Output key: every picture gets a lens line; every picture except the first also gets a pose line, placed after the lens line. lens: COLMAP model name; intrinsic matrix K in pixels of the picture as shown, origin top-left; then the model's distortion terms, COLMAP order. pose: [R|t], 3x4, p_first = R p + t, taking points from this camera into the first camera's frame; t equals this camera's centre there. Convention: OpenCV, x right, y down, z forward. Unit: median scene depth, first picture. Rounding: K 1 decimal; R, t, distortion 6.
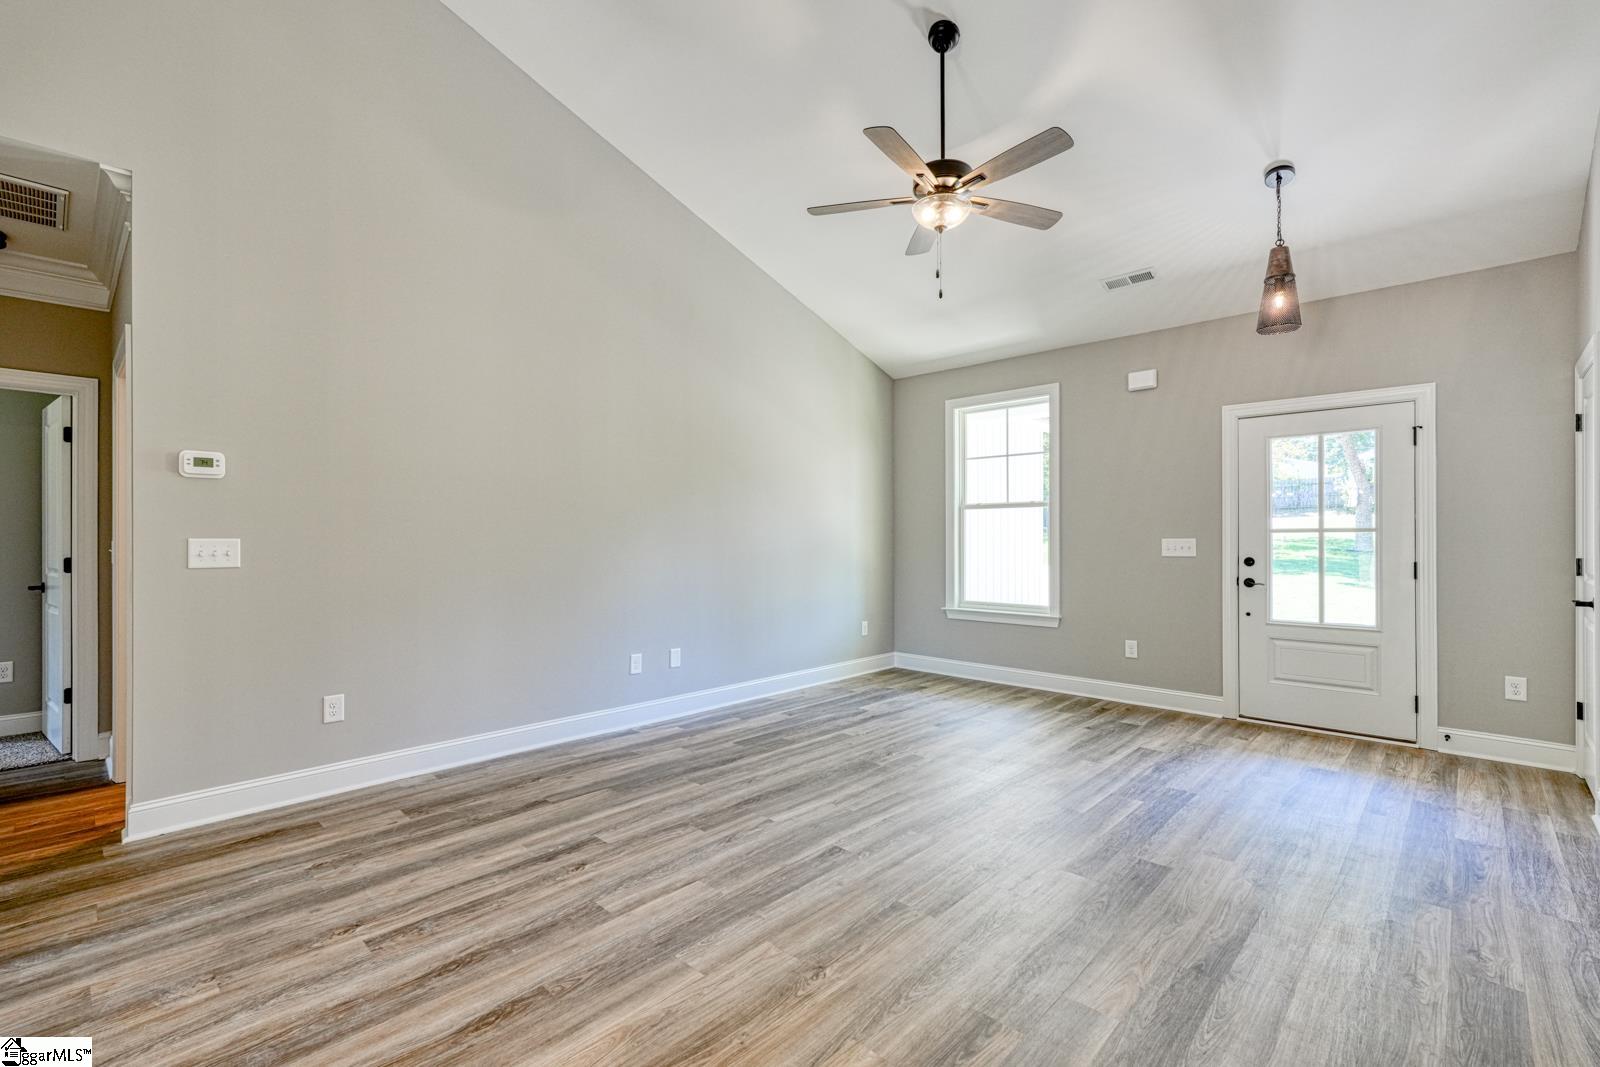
lens RADIAL K [[704.5, 0, 800.0], [0, 704.5, 533.5], [0, 0, 1]] dist [0.001640, 0.000163]
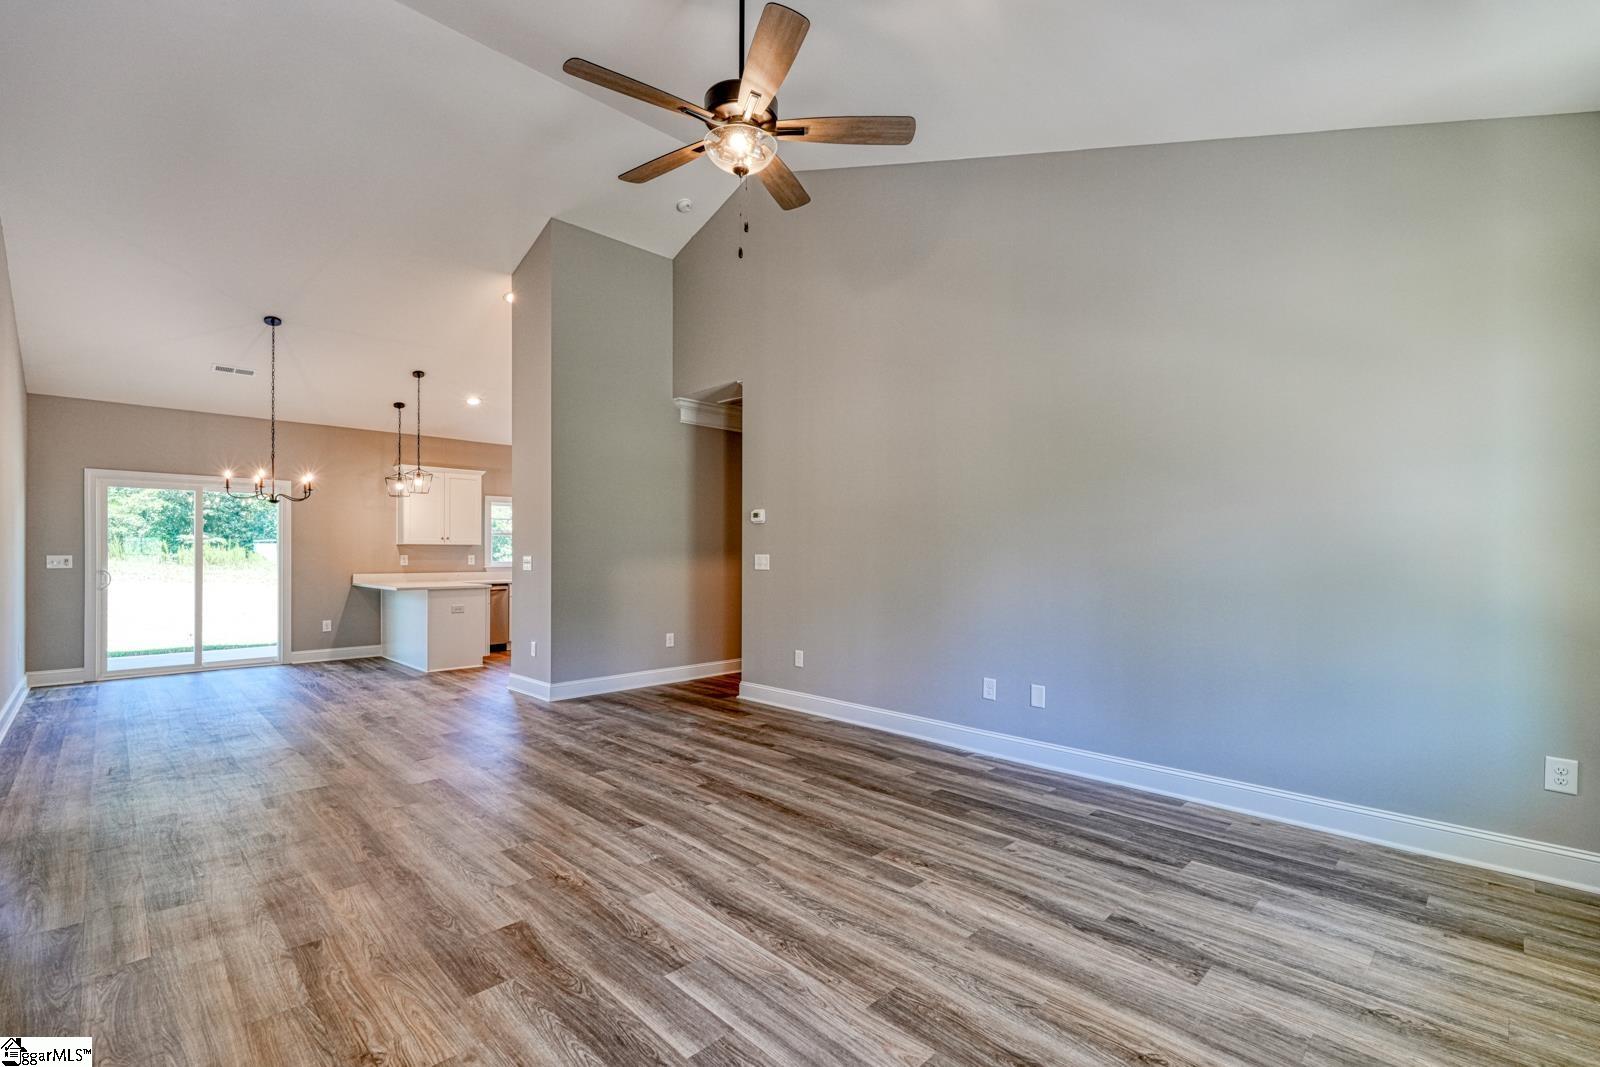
lens RADIAL K [[708.7, 0, 806.7], [0, 708.7, 548.4], [0, 0, 1]] dist [0.002354, 0.000107]
pose [[-0.030421, -0.006237, -0.999518, 0.831176], [0.005459, 0.999965, -0.006406, 0.003148], [0.999522, -0.005651, -0.030385, 0.905830]]
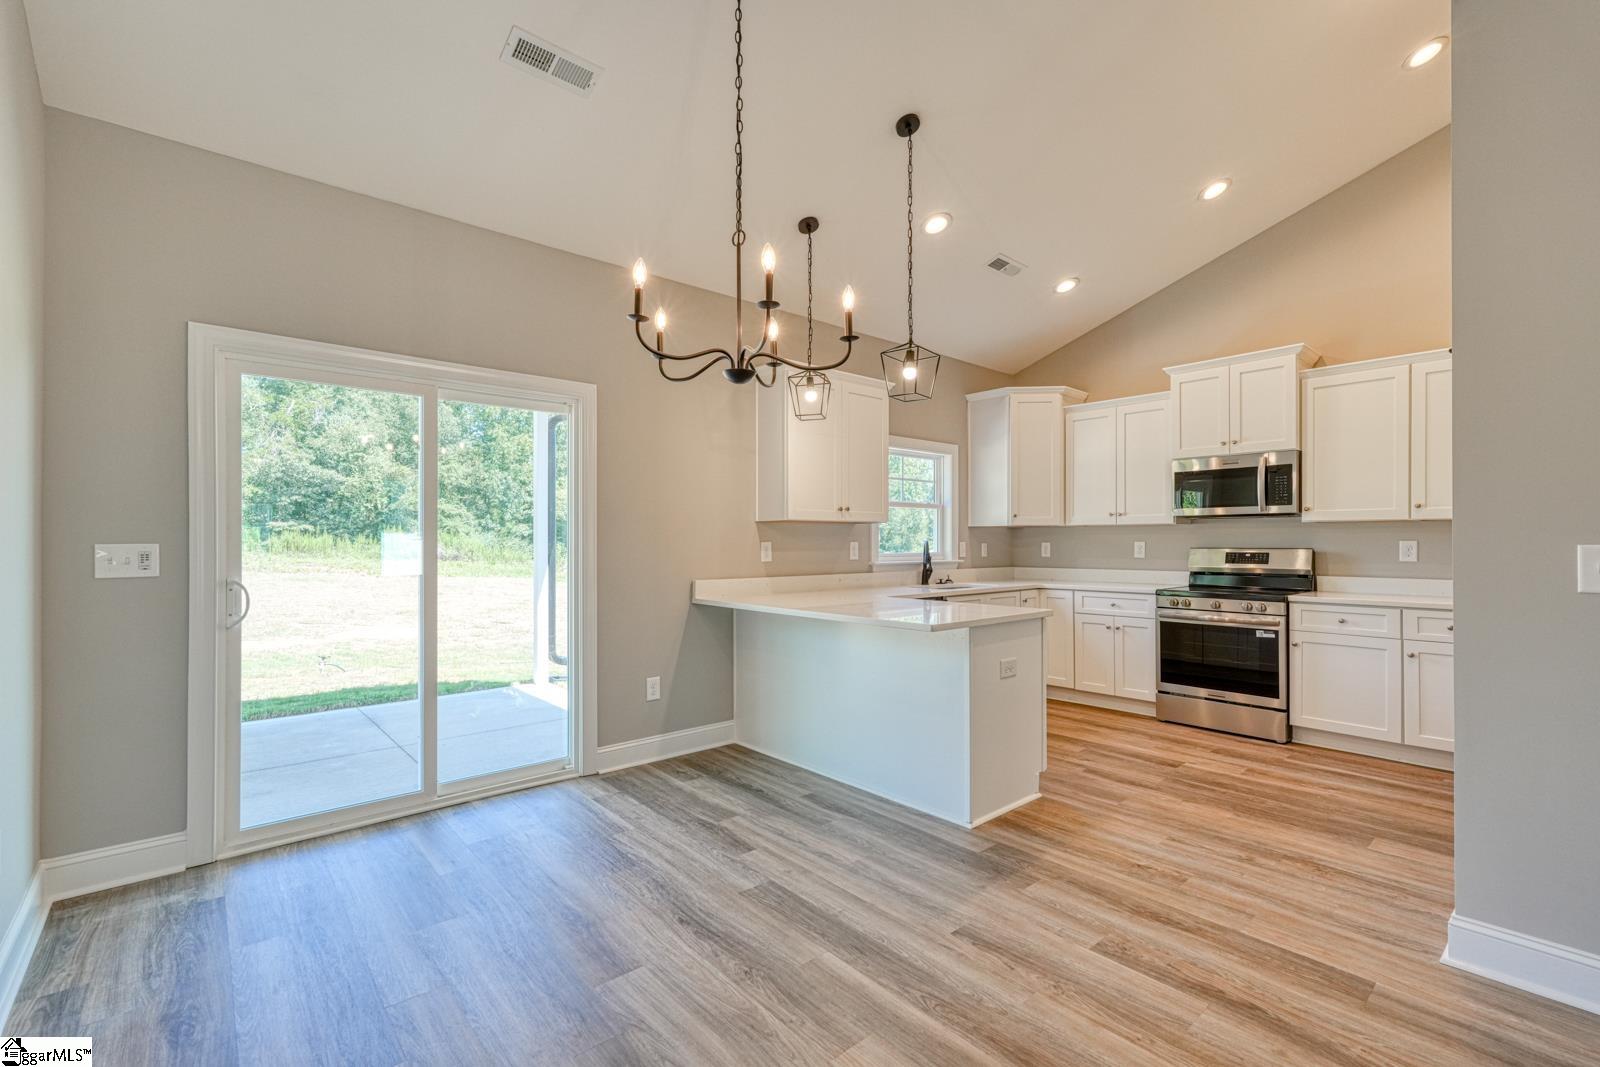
lens RADIAL K [[700.0, 0, 803.5], [0, 700.0, 535.5], [0, 0, 1]] dist [0.002537, 0.000144]
pose [[-0.093611, -0.006144, -0.995590, -0.220946], [0.006657, 0.999955, -0.006797, 0.000204], [0.995587, -0.007264, -0.093566, -0.244324]]
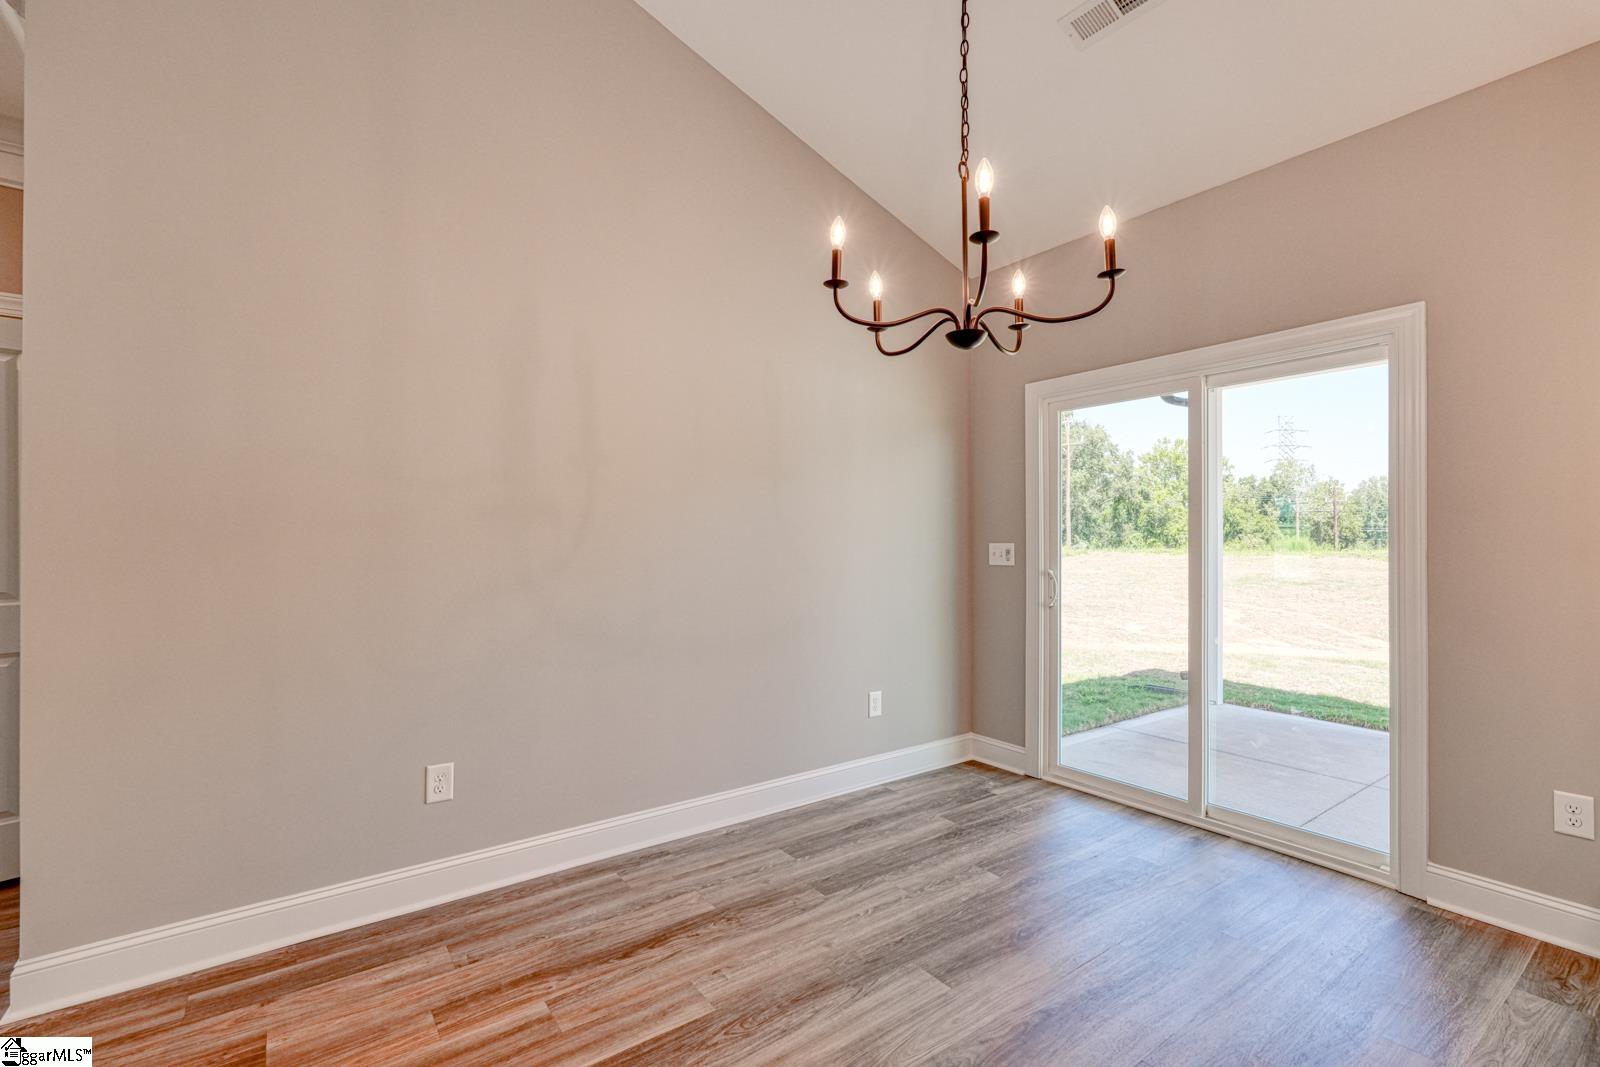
lens RADIAL K [[714.7, 0, 804.8], [0, 714.7, 539.7], [0, 0, 1]] dist [0.002916, 0.000423]
pose [[-0.984360, 0.001134, 0.176166, -0.703154], [-0.000286, 0.999968, -0.008036, 0.002789], [-0.176170, -0.007961, -0.984328, 0.094081]]
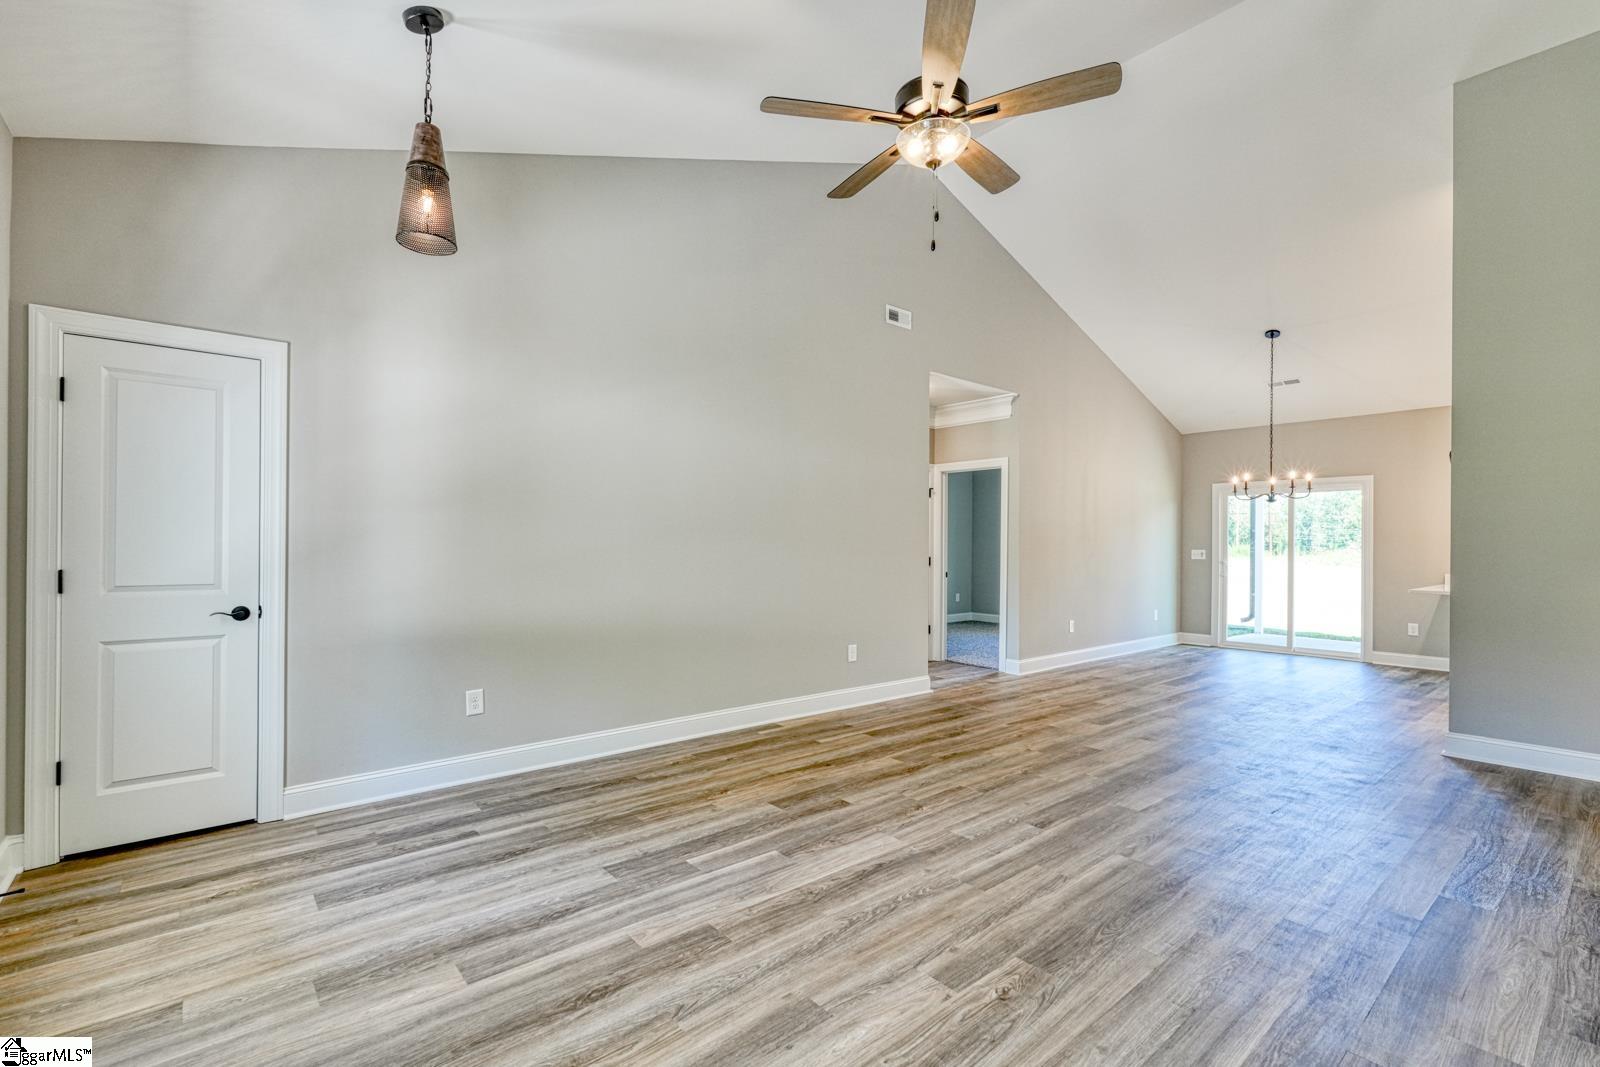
lens RADIAL K [[714.7, 0, 804.8], [0, 714.7, 539.7], [0, 0, 1]] dist [0.002916, 0.000423]
pose [[-0.994431, -0.006211, 0.105205, 0.211692], [-0.007529, 0.999898, -0.012137, 0.005735], [-0.105119, -0.012861, -0.994376, 1.503312]]
